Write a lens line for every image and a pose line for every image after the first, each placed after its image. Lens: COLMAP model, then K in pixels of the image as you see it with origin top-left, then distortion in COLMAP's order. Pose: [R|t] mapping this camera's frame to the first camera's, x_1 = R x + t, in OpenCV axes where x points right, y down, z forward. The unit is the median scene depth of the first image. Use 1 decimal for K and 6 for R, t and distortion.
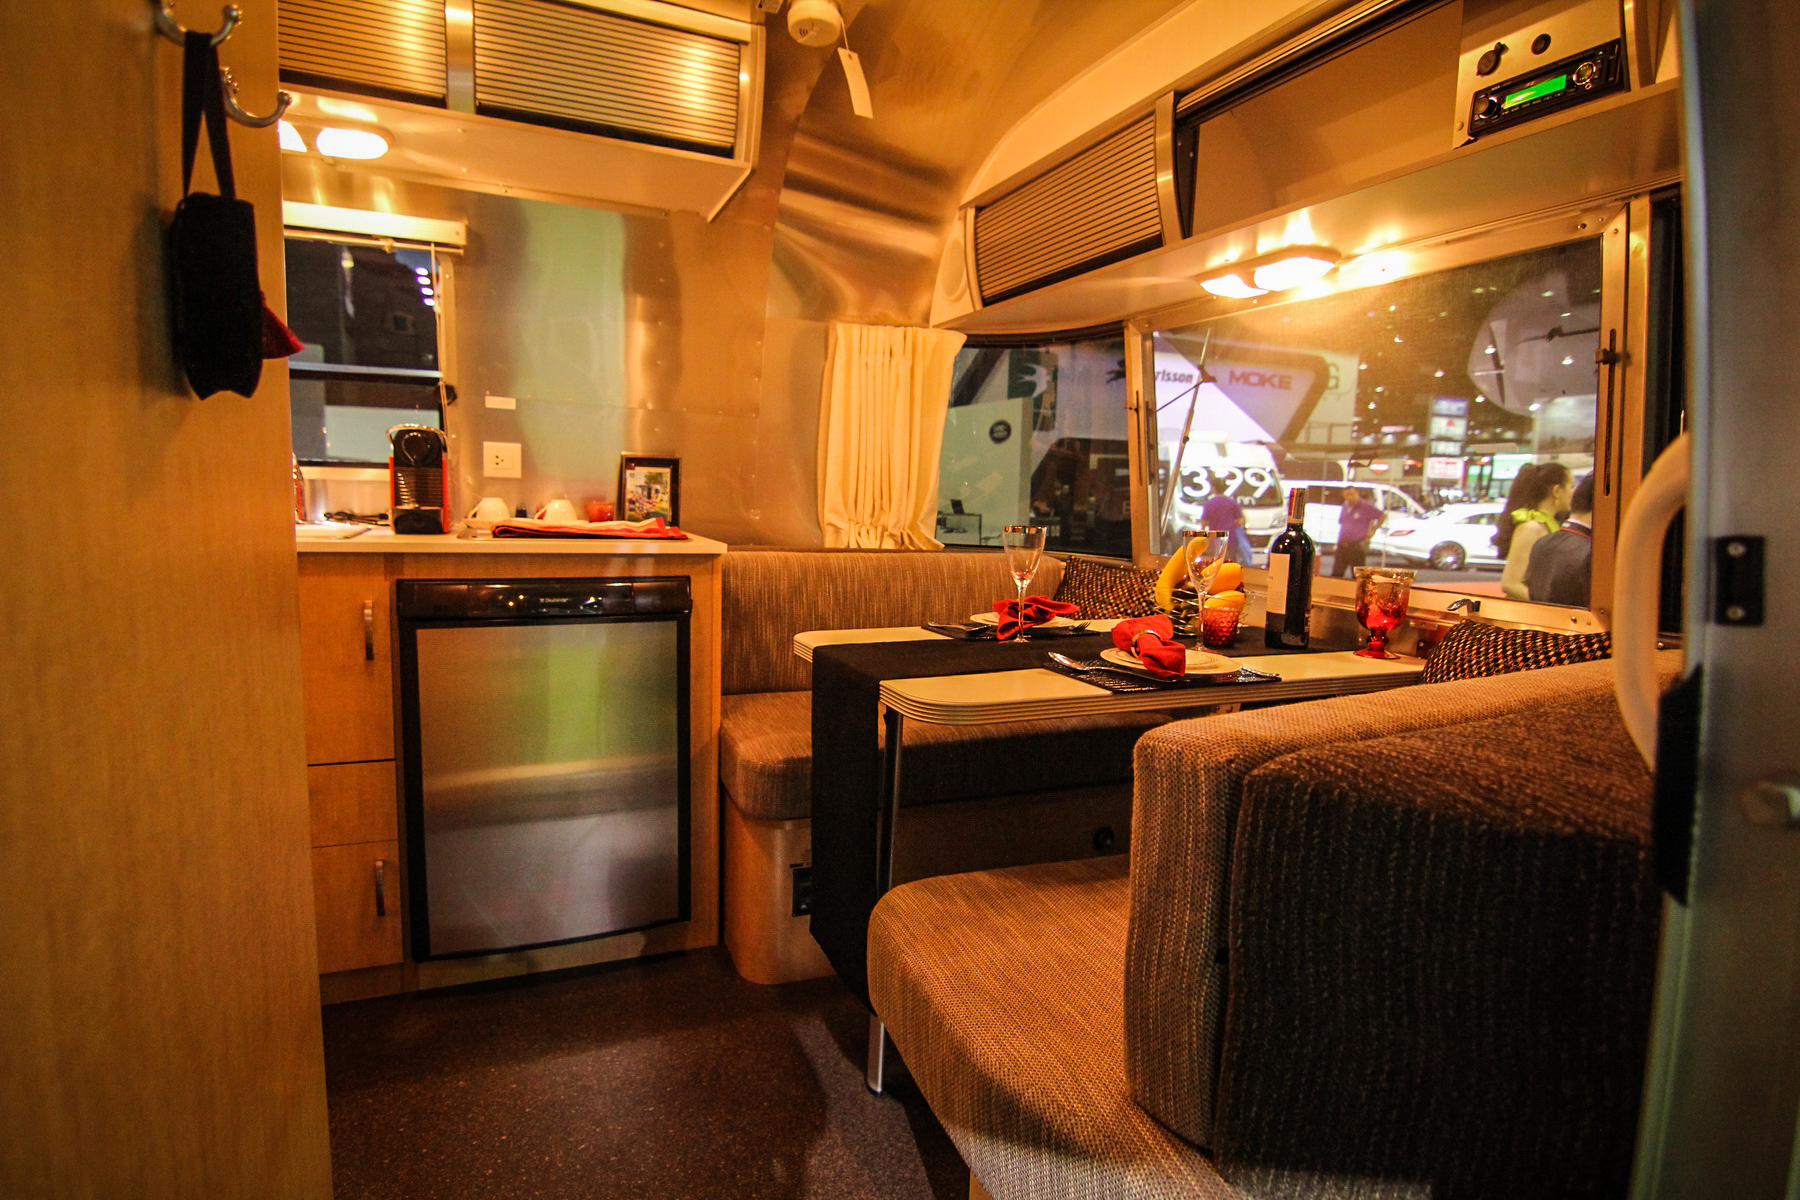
lens RADIAL K [[909.7, 0, 895.8], [0, 909.7, 600.6], [0, 0, 1]] dist [-0.002717, -0.012291]
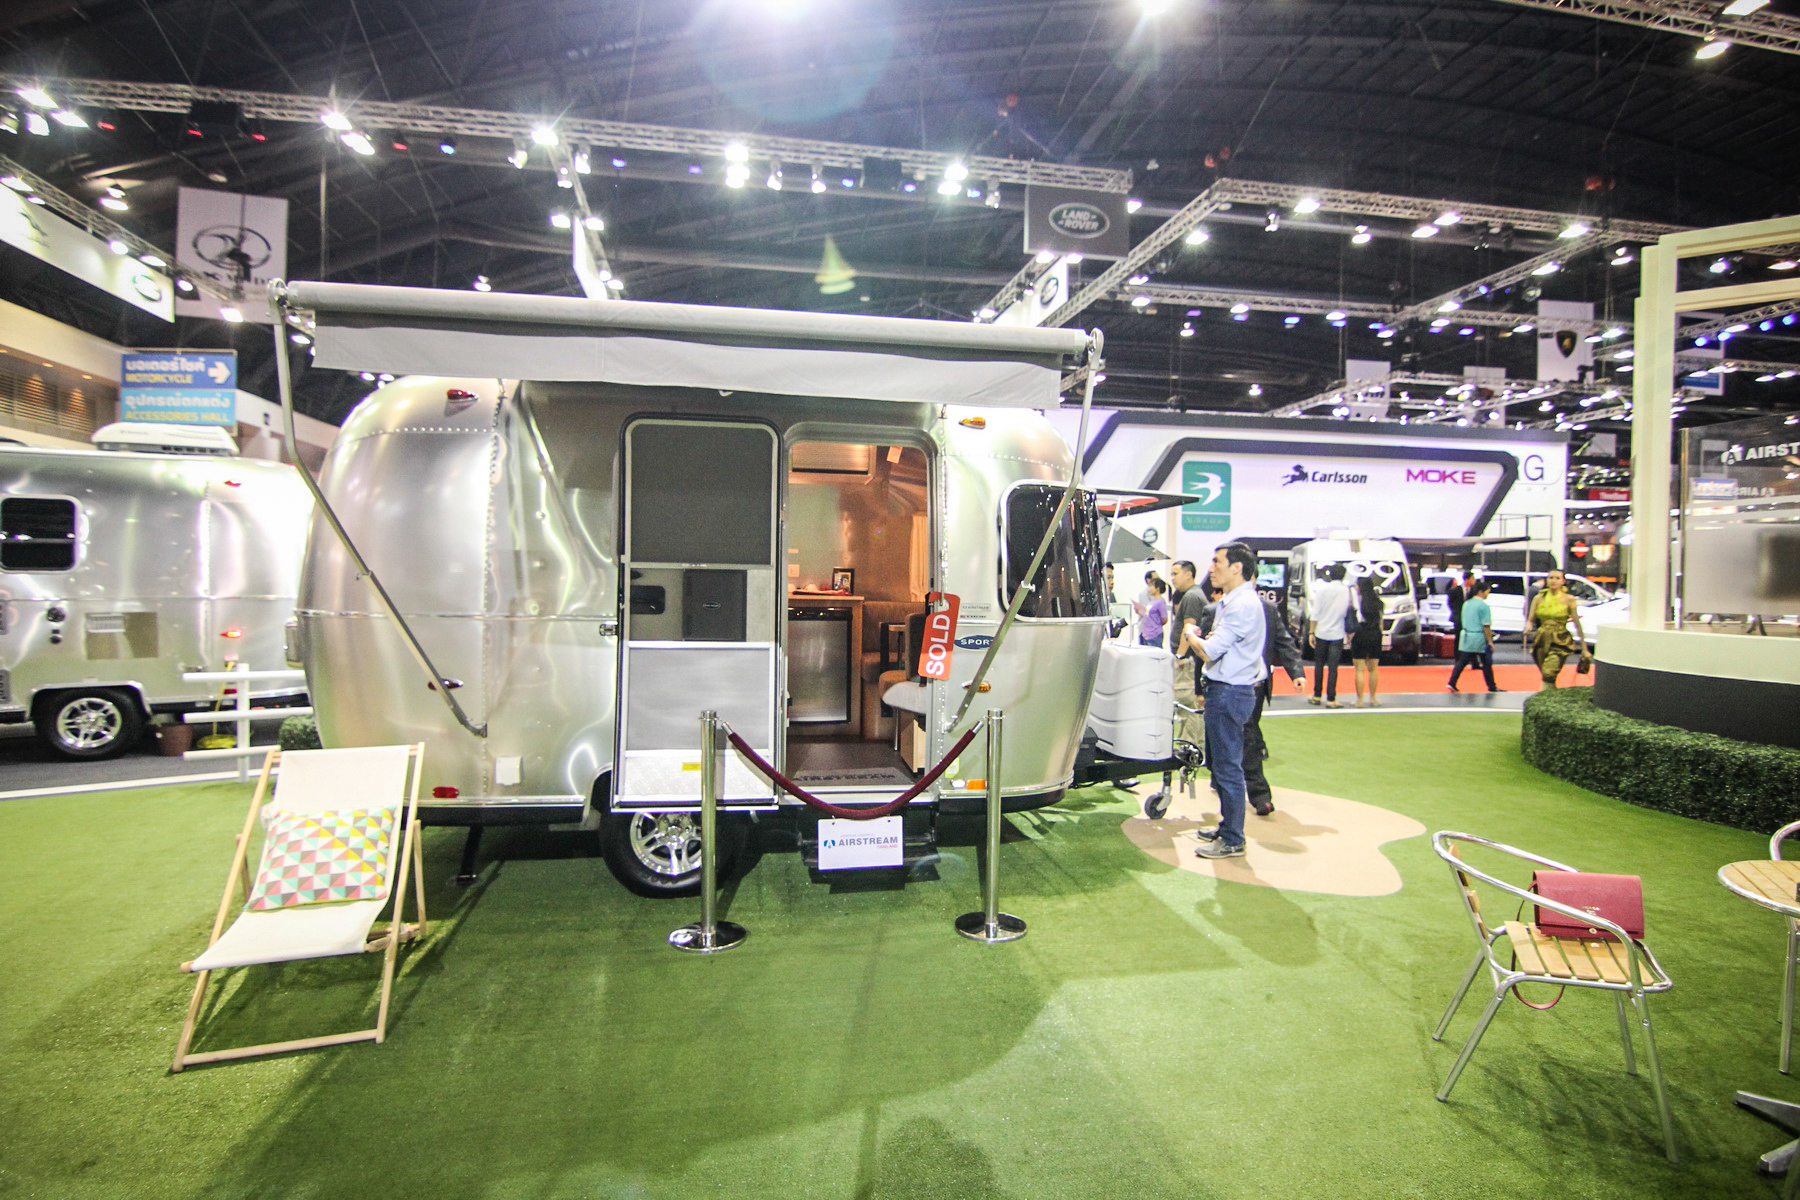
lens RADIAL K [[909.7, 0, 895.8], [0, 909.7, 600.6], [0, 0, 1]] dist [-0.002717, -0.012291]
pose [[0.969492, -0.011575, -0.244849, 0.078977], [-0.015256, 0.994098, -0.107404, 0.032783], [0.244647, 0.107863, 0.963594, -0.227733]]
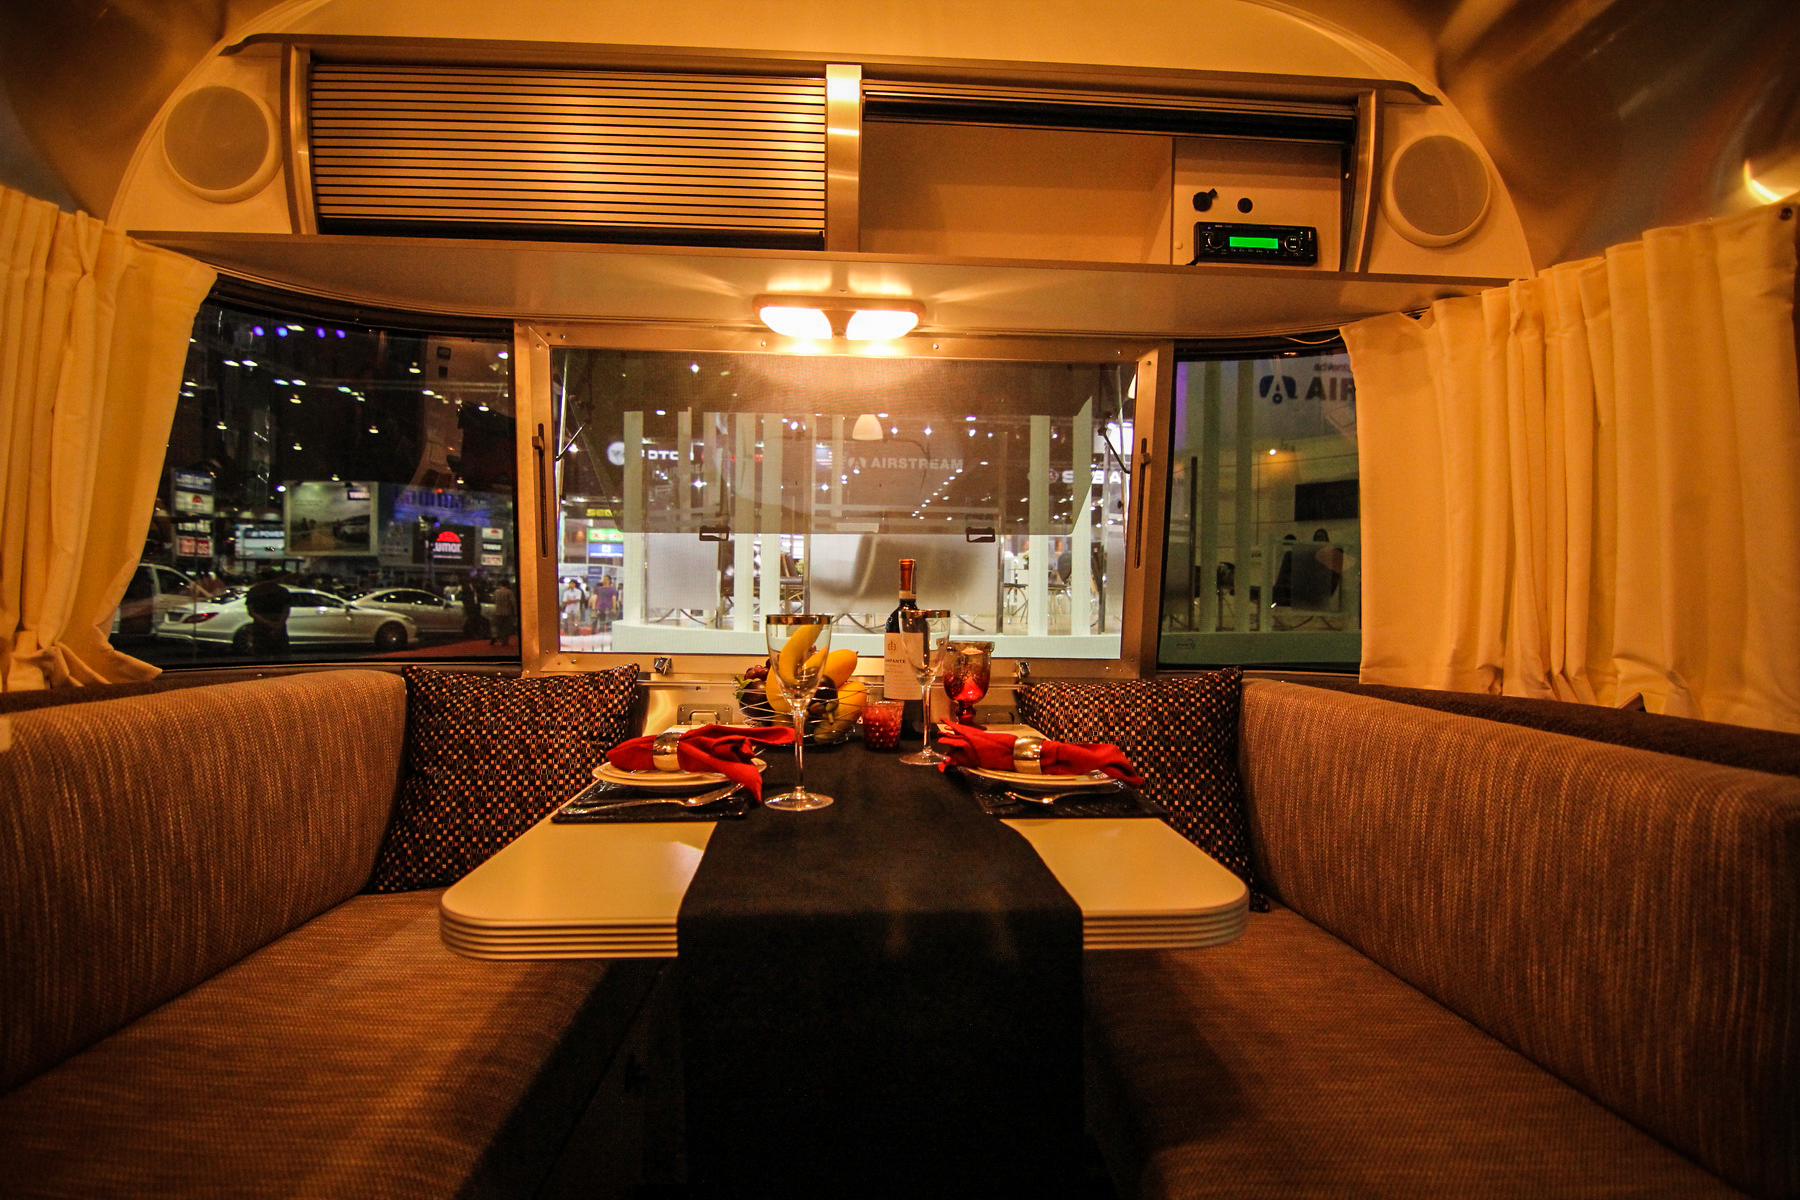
lens RADIAL K [[909.7, 0, 895.8], [0, 909.7, 600.6], [0, 0, 1]] dist [-0.002717, -0.012291]
pose [[0.352953, -0.028824, 0.935197, -0.378343], [0.110642, 0.993798, -0.011128, -0.068009], [-0.929076, 0.107400, 0.353953, 0.626391]]
